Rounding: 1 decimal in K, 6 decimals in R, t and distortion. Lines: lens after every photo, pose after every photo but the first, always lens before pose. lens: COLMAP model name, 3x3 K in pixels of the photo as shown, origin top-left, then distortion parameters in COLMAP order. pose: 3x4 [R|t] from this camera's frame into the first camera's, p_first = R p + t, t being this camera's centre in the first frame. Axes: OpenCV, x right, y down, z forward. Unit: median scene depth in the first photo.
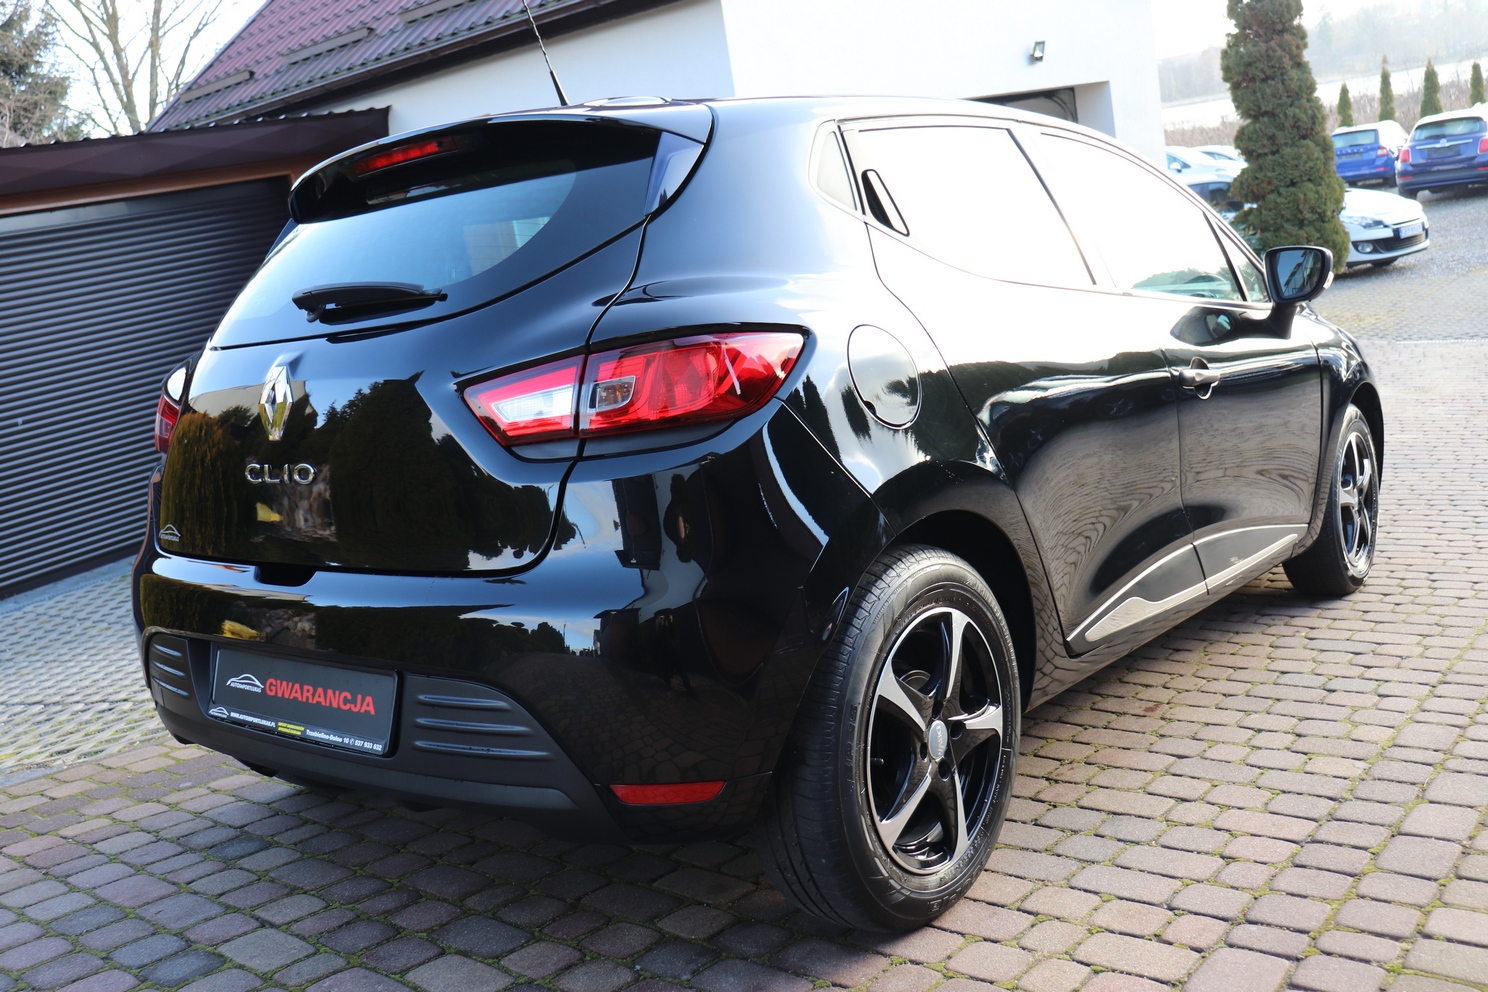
lens RADIAL K [[1353.5, 0, 739.2], [0, 1353.5, 489.7], [0, 0, 1]] dist [-0.148042, 0.168263]
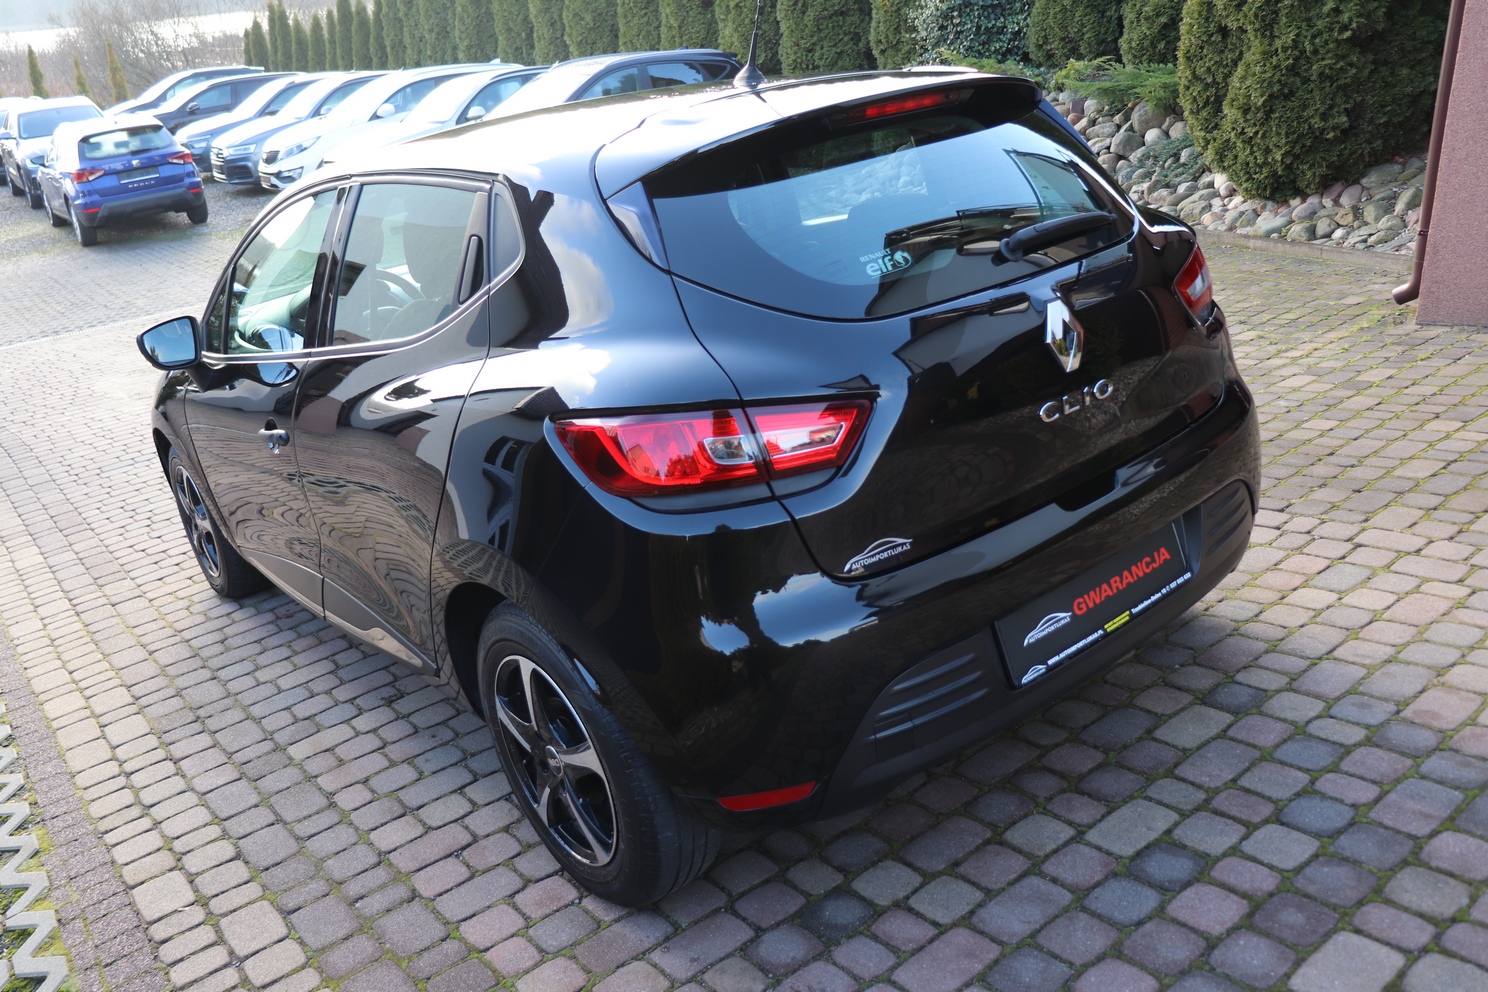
lens RADIAL K [[1236.0, 0, 743.7], [0, 1236.0, 491.5], [0, 0, 1]] dist [-0.177584, 0.165982]
pose [[0.238778, -0.256218, 0.936663, -1.279670], [0.250934, 0.948083, 0.195372, -0.190966], [-0.938092, 0.188390, 0.290675, 0.938864]]
